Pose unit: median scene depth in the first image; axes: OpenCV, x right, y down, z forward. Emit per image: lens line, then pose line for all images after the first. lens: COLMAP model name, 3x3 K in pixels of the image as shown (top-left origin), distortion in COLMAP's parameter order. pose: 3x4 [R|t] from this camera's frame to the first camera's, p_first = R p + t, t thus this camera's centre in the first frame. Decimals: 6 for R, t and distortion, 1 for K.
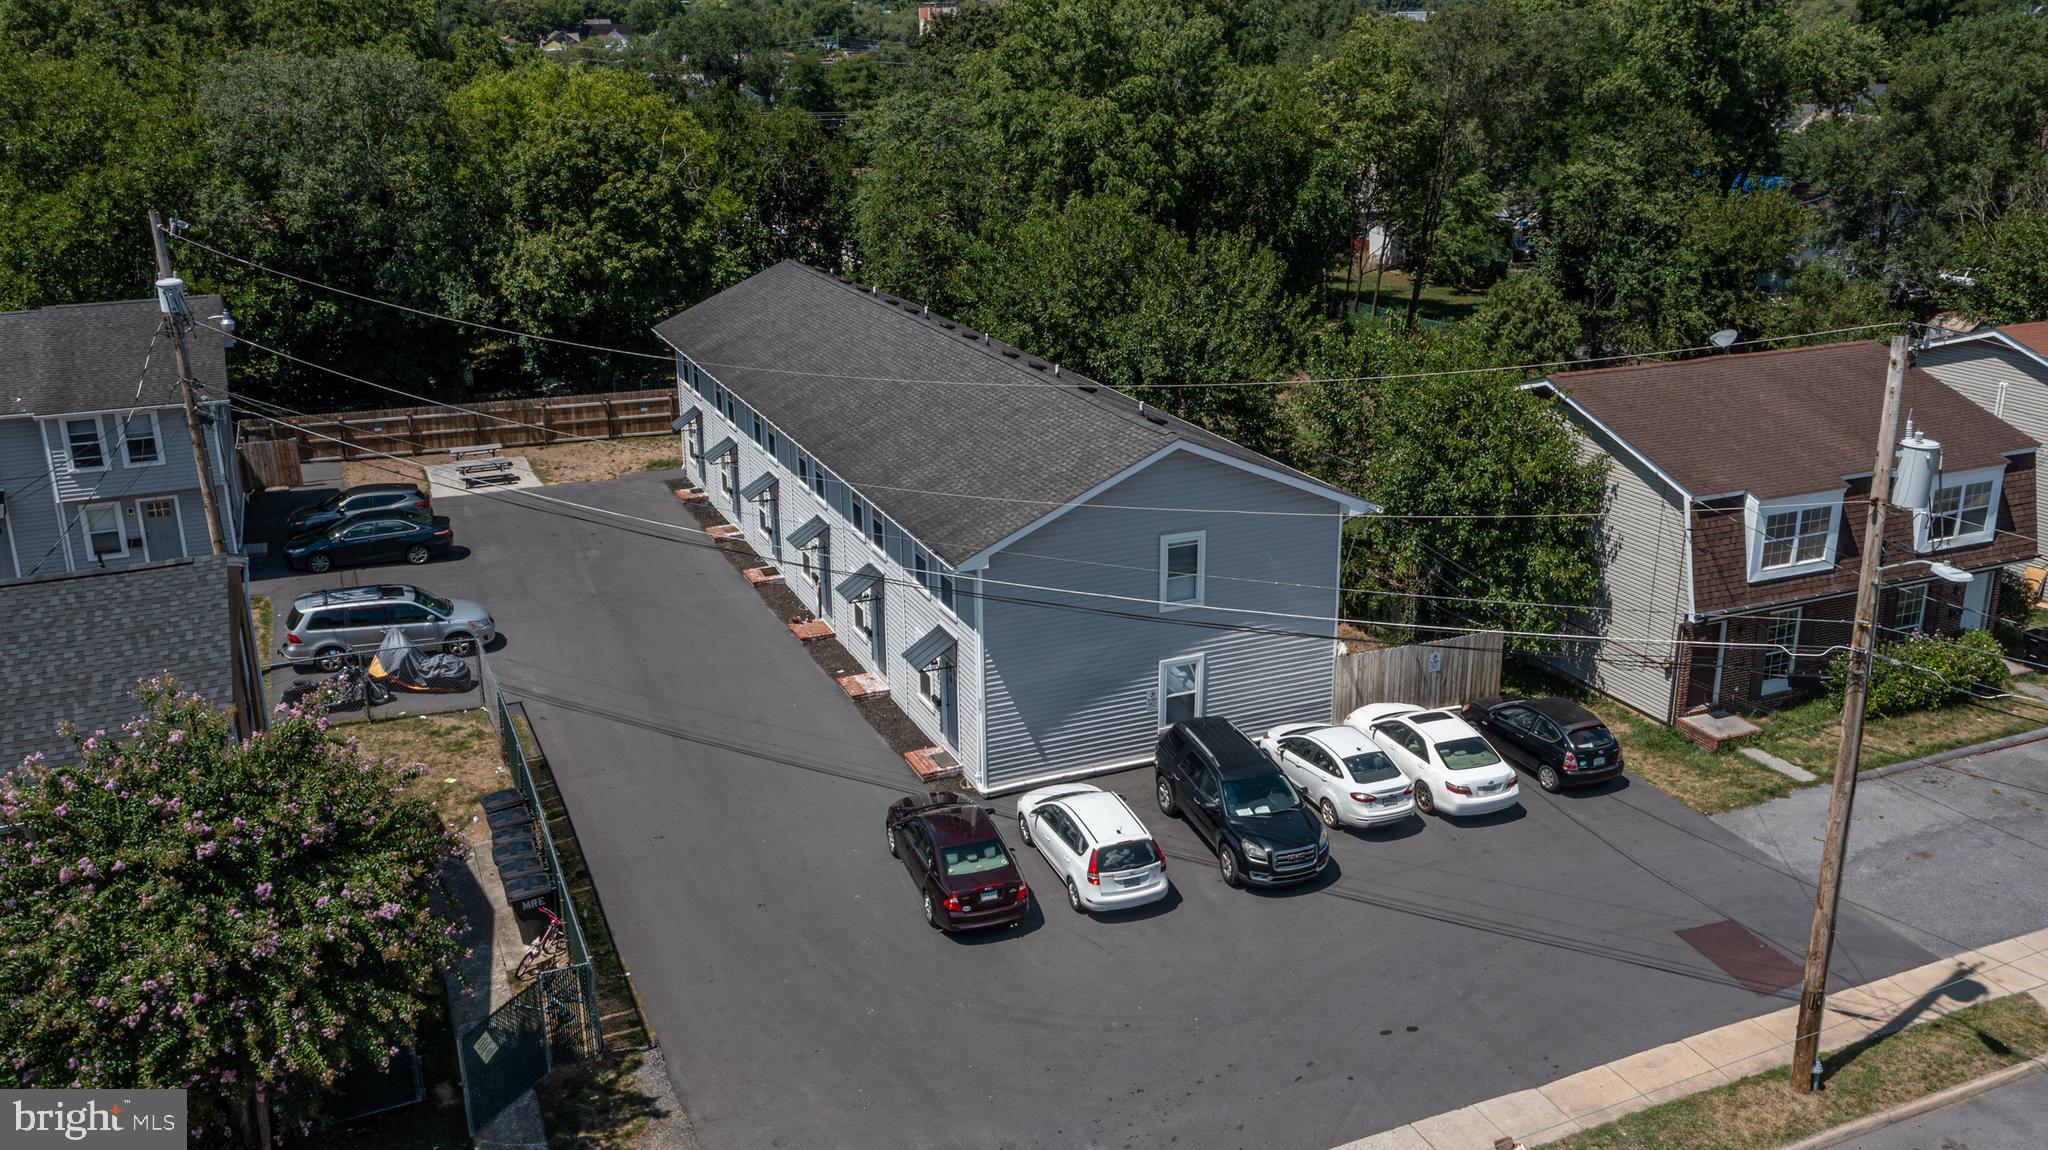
lens RADIAL K [[1644.6, 0, 1024.0], [0, 1644.6, 575.0], [0, 0, 1]] dist [-0.000668, 0.003154]
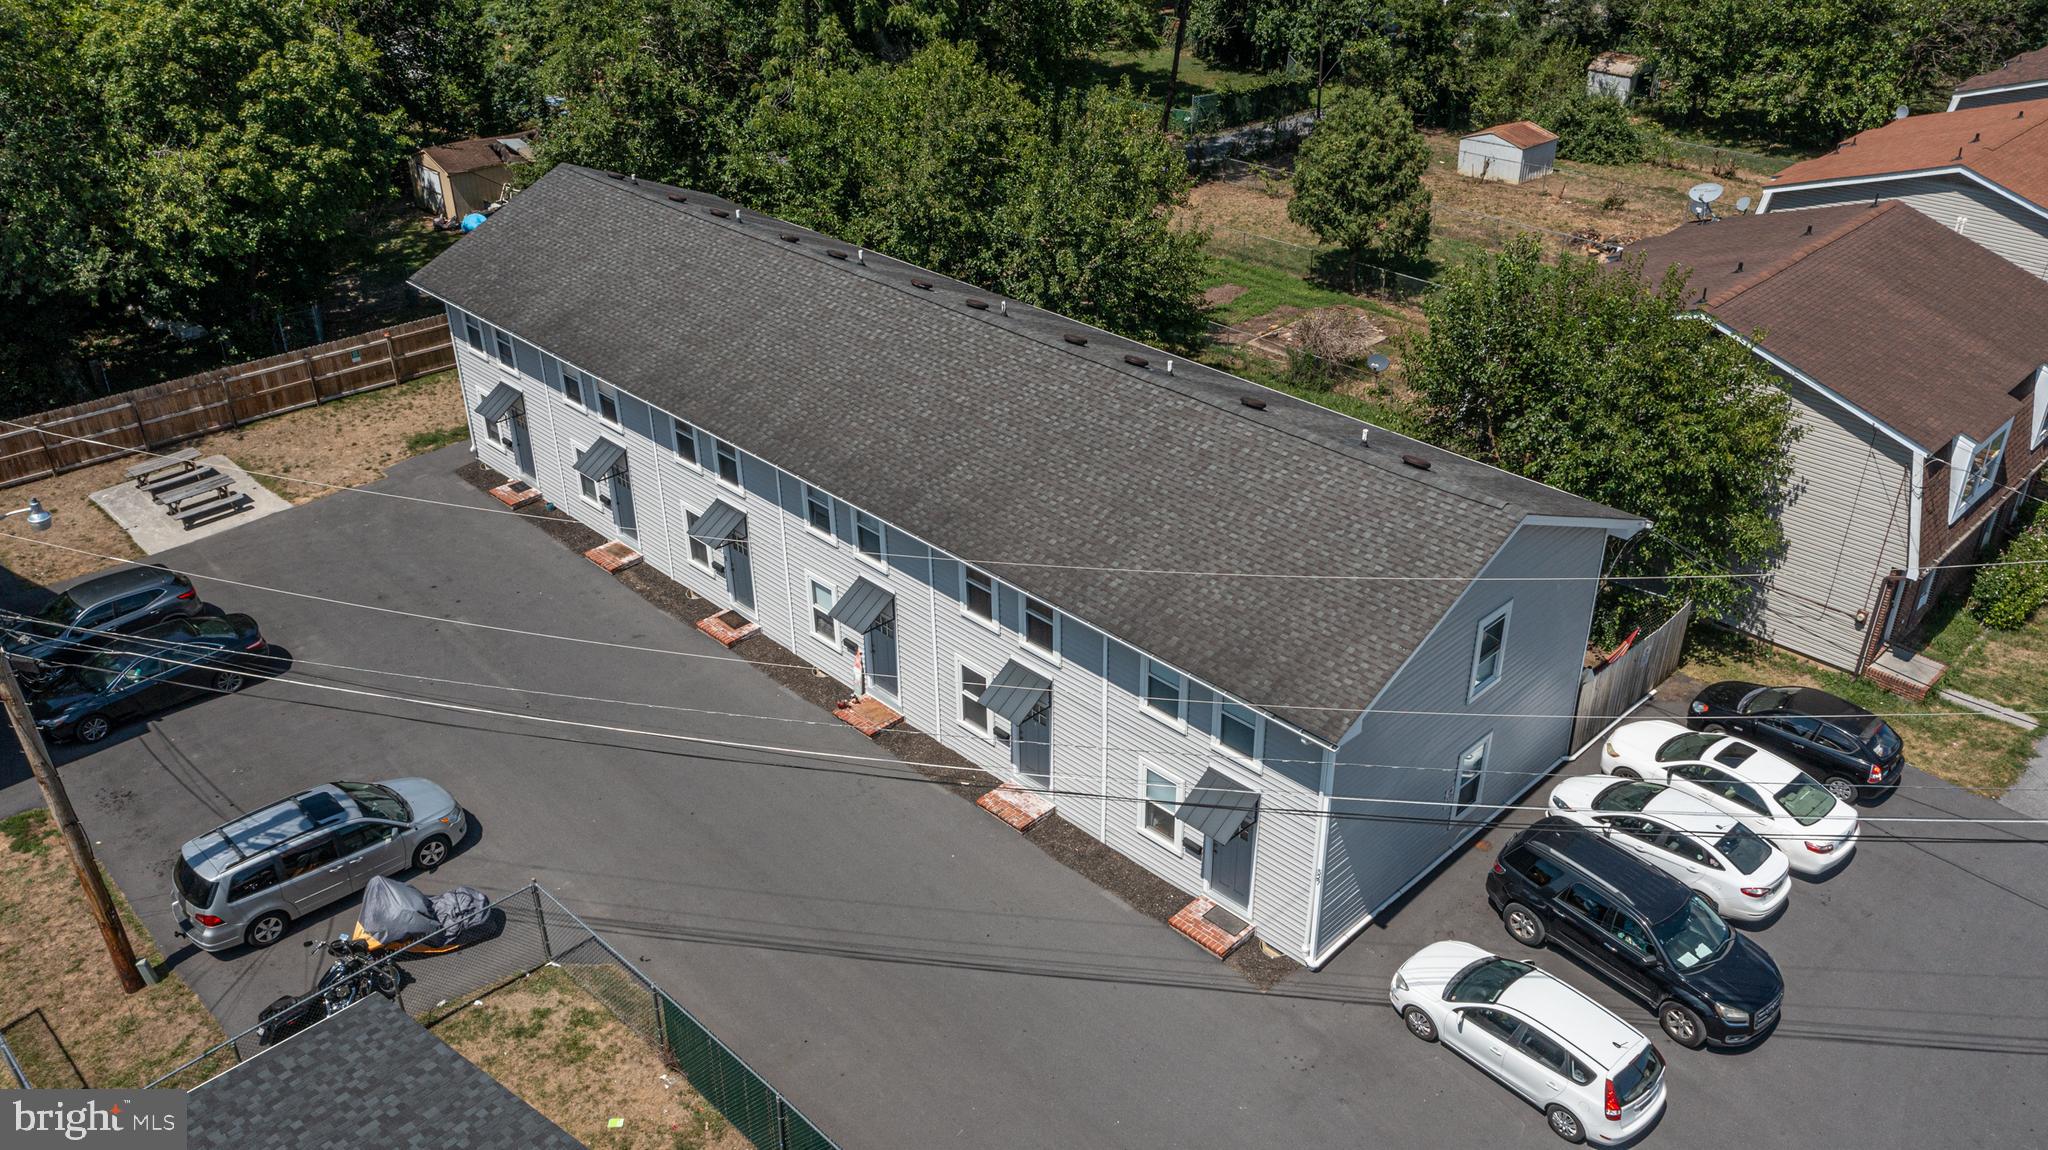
lens RADIAL K [[1594.4, 0, 1024.0], [0, 1594.4, 575.0], [0, 0, 1]] dist [0.002355, -0.002554]
pose [[0.932270, -0.182513, 0.312348, -0.262383], [0.119081, 0.970110, 0.211437, -0.170020], [-0.341603, -0.159922, 0.926139, 0.248080]]
